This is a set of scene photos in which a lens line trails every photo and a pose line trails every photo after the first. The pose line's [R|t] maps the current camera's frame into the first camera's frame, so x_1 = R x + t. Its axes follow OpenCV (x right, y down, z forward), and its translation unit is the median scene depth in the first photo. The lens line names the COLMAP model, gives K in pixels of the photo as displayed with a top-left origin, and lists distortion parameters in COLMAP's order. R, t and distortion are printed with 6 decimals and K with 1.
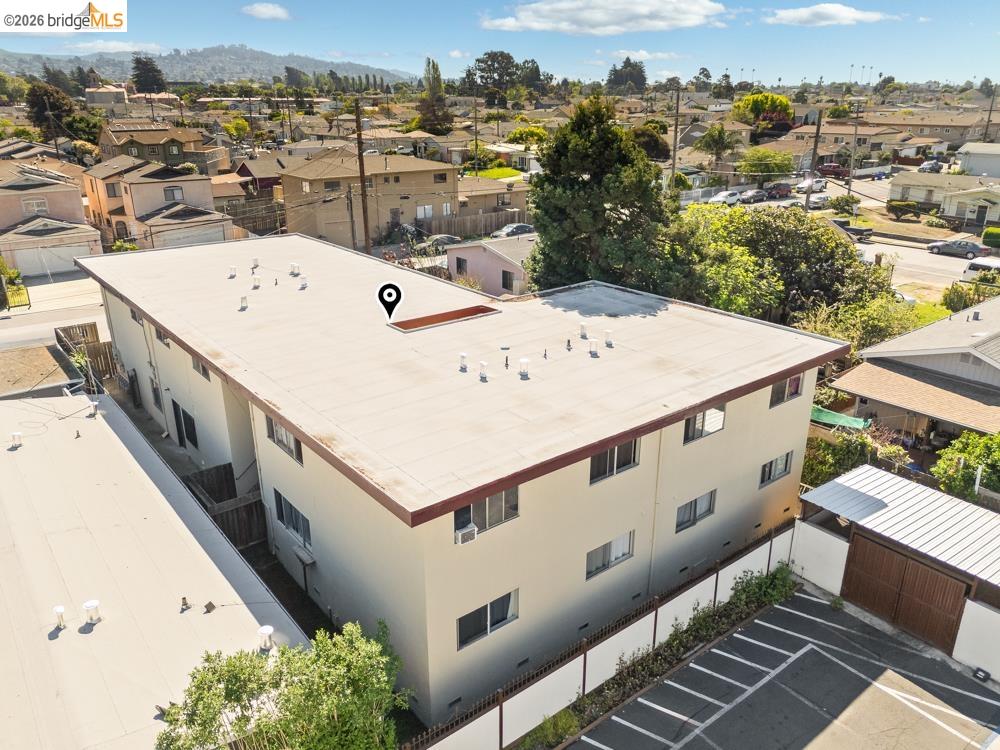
lens RADIAL K [[743.6, 0, 498.3], [0, 743.6, 374.6], [0, 0, 1]] dist [0.061730, -0.054944]
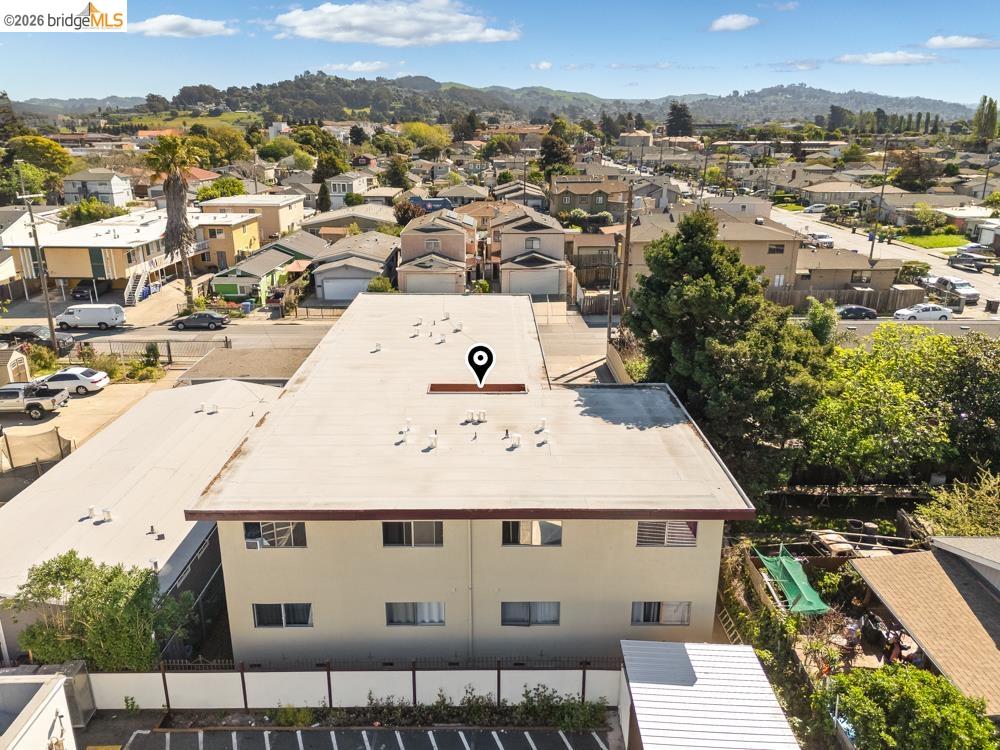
lens RADIAL K [[743.6, 0, 499.3], [0, 743.6, 372.2], [0, 0, 1]] dist [0.061730, -0.054944]
pose [[0.788665, 0.193681, -0.583519, 0.615328], [-0.221125, 0.974932, 0.024733, -0.133381], [0.573682, 0.109525, 0.811723, 0.055770]]
